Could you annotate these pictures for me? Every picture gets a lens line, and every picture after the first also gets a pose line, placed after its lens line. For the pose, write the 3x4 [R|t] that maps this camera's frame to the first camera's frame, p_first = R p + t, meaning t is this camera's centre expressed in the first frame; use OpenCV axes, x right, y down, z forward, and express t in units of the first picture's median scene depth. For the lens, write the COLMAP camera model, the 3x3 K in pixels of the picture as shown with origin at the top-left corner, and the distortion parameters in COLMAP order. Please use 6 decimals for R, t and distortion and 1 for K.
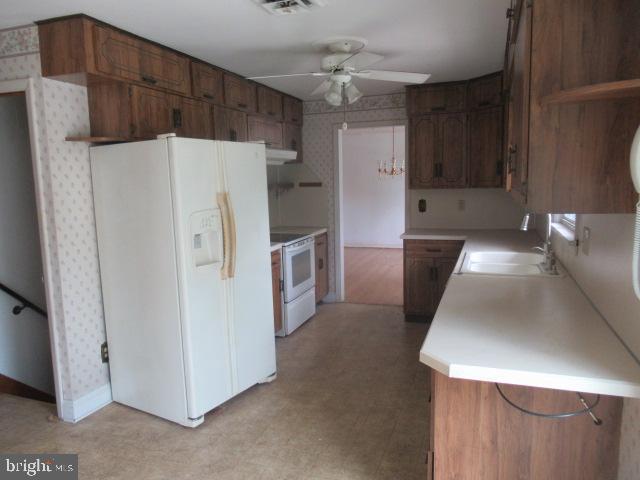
lens RADIAL K [[478.2, 0, 320.0], [0, 478.2, 240.0], [0, 0, 1]] dist [-0.005790, -0.003216]
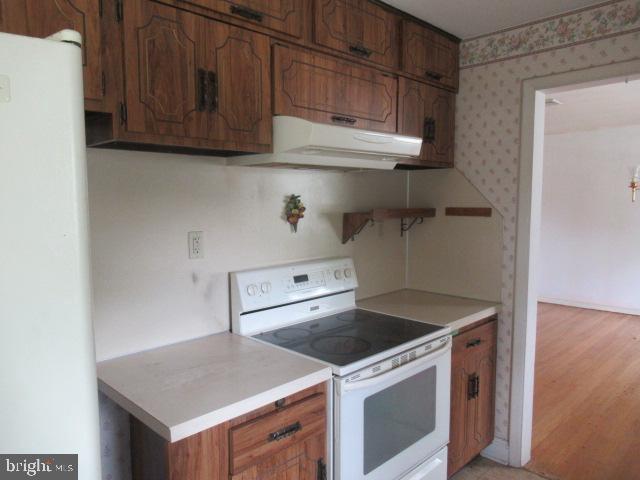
lens RADIAL K [[478.2, 0, 320.0], [0, 478.2, 240.0], [0, 0, 1]] dist [-0.005790, -0.003216]
pose [[0.904100, 0.058808, -0.423256, 0.053456], [-0.073456, 0.997129, -0.018365, -0.069442], [0.420961, 0.047694, 0.905824, 0.514582]]
